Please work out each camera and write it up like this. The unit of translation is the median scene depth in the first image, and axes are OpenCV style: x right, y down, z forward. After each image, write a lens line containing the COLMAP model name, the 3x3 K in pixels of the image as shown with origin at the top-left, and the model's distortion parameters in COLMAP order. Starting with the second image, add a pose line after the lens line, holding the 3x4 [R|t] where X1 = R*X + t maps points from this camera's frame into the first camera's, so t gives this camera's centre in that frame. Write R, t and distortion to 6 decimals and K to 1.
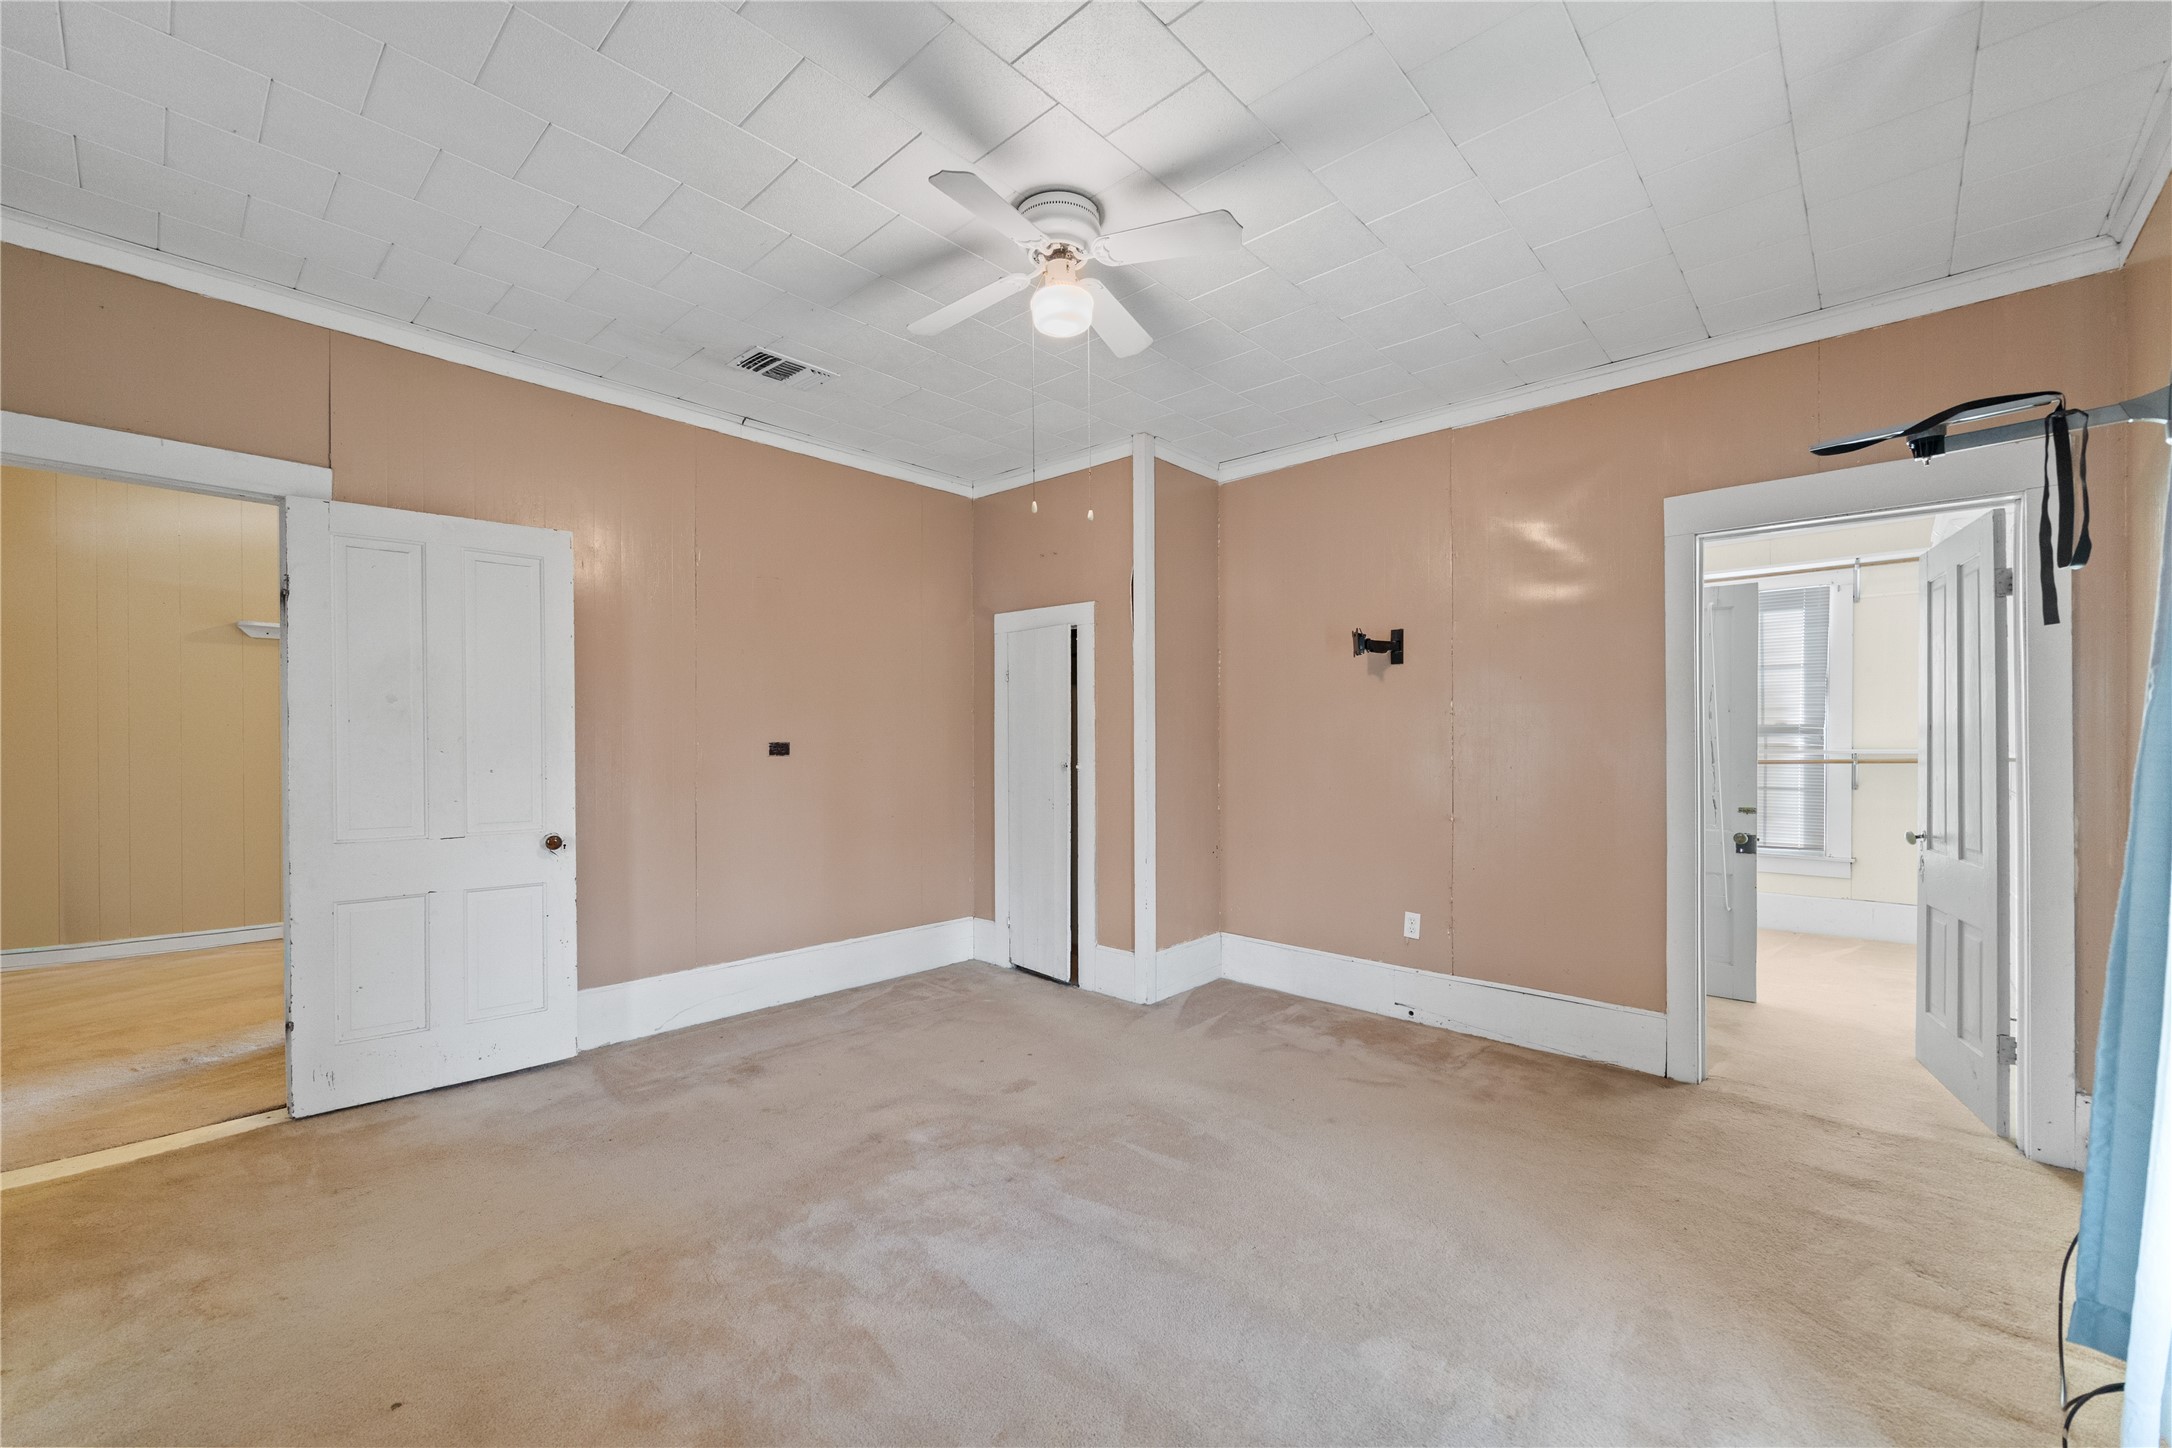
lens RADIAL K [[890.2, 0, 1085.2], [0, 890.2, 740.2], [0, 0, 1]] dist [-0.009361, 0.000726]
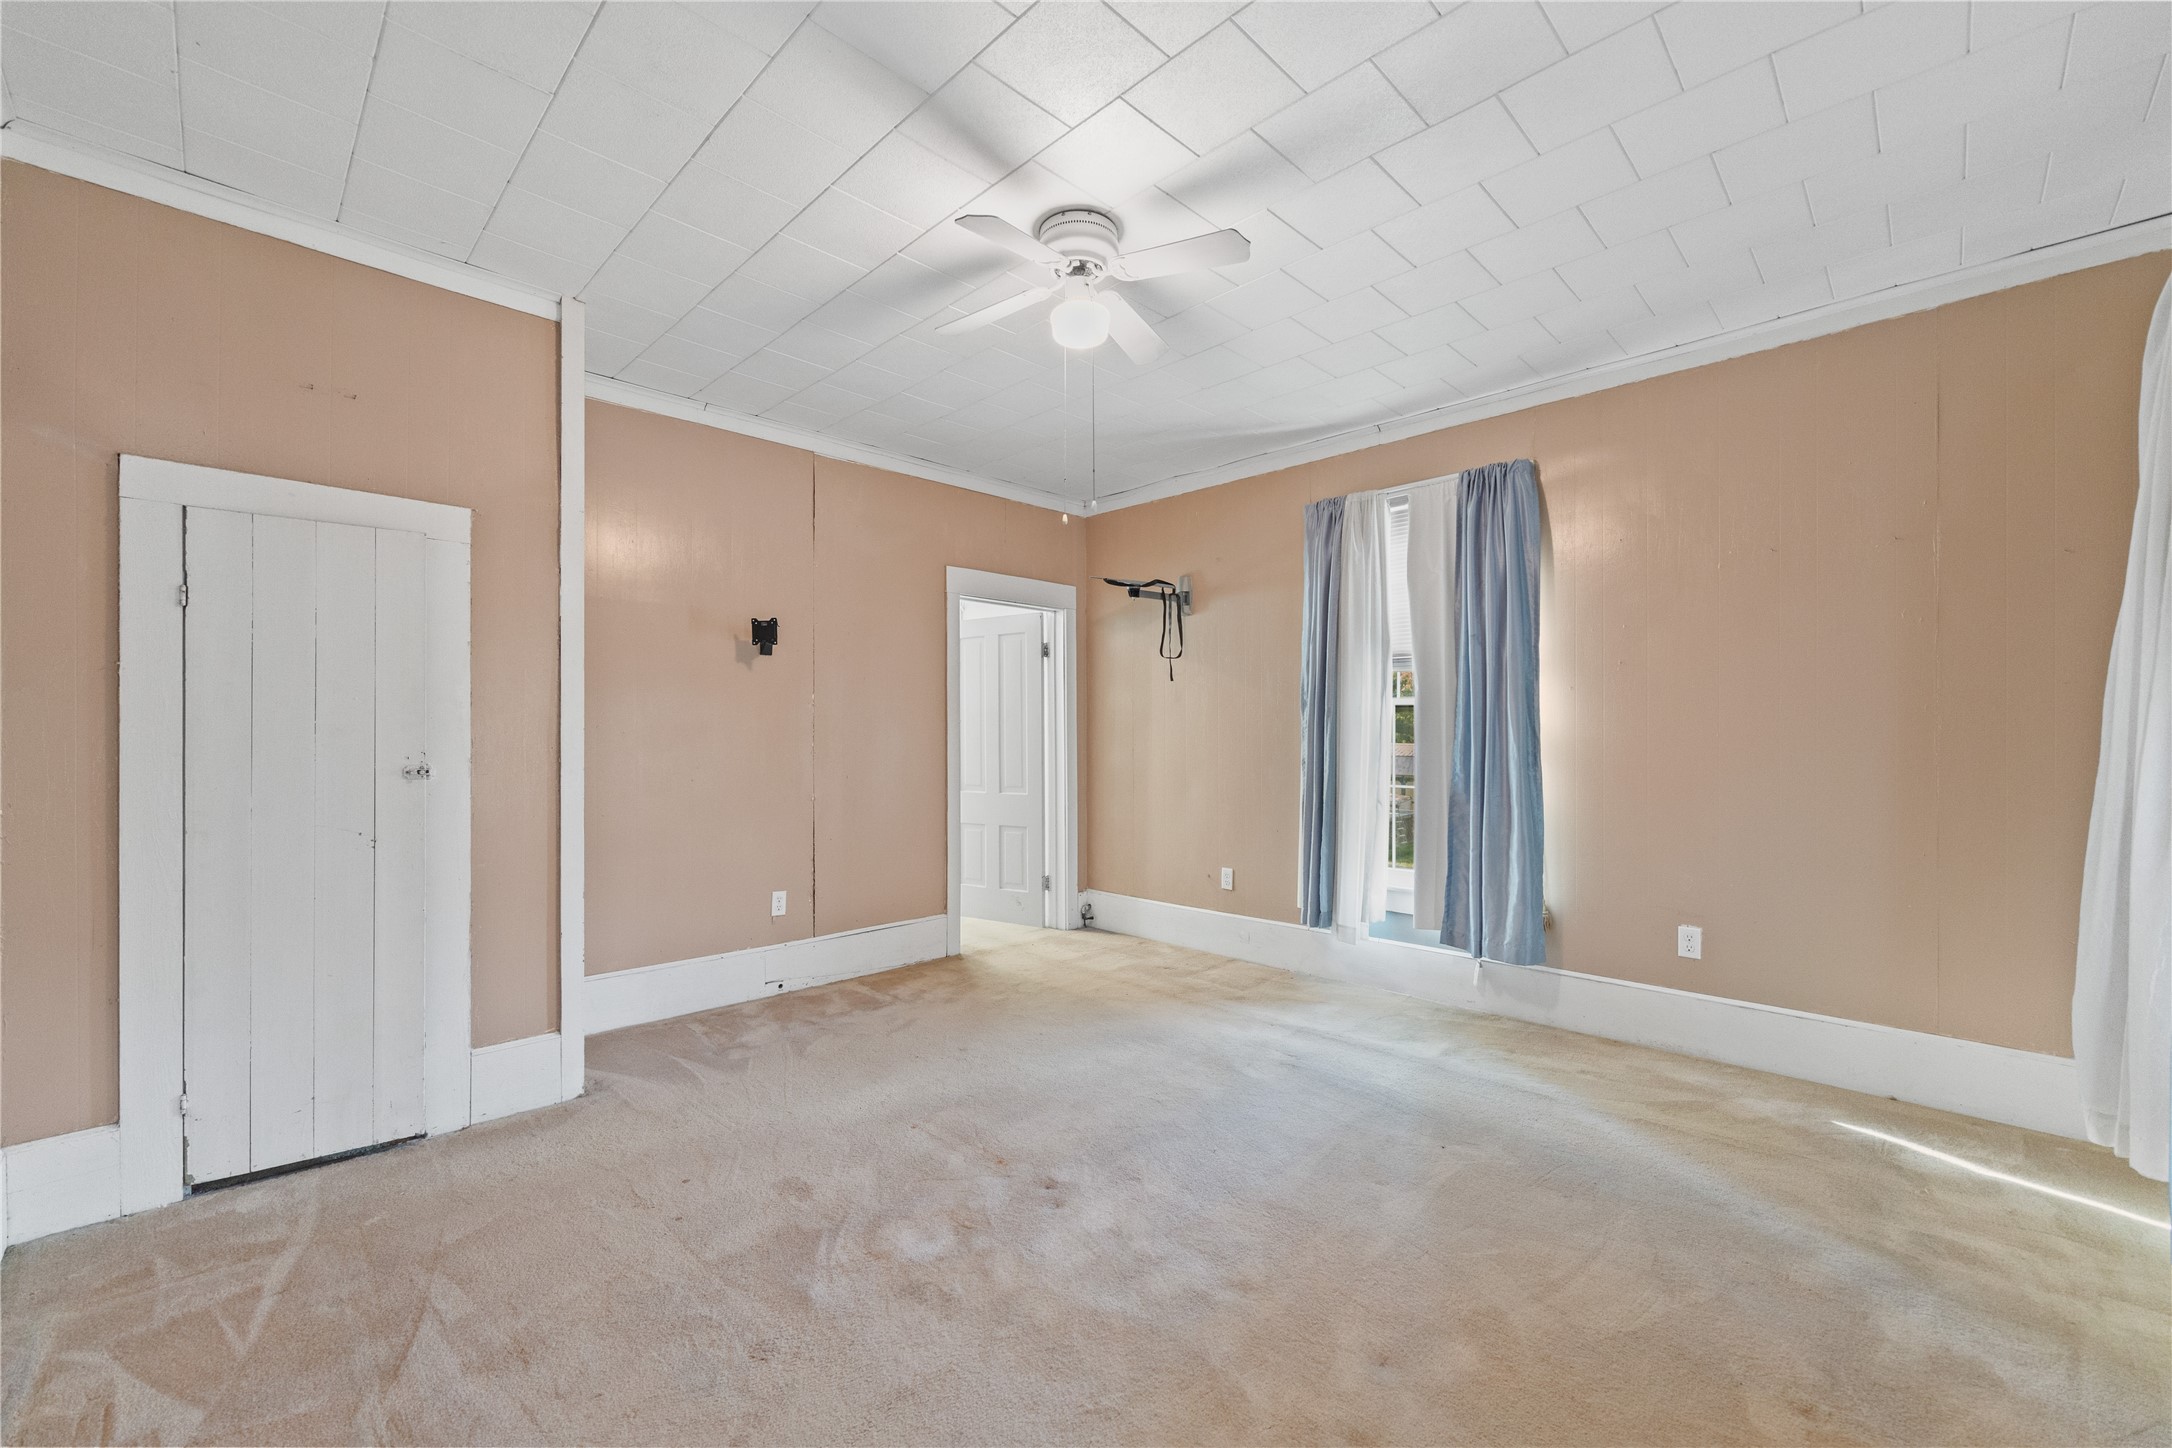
lens RADIAL K [[890.2, 0, 1085.1], [0, 890.2, 722.2], [0, 0, 1]] dist [-0.009361, 0.000726]
pose [[0.019463, 0.005409, 0.999796, -0.685865], [-0.000851, 0.999985, -0.005394, -0.001902], [-0.999810, -0.000746, 0.019467, 0.615689]]
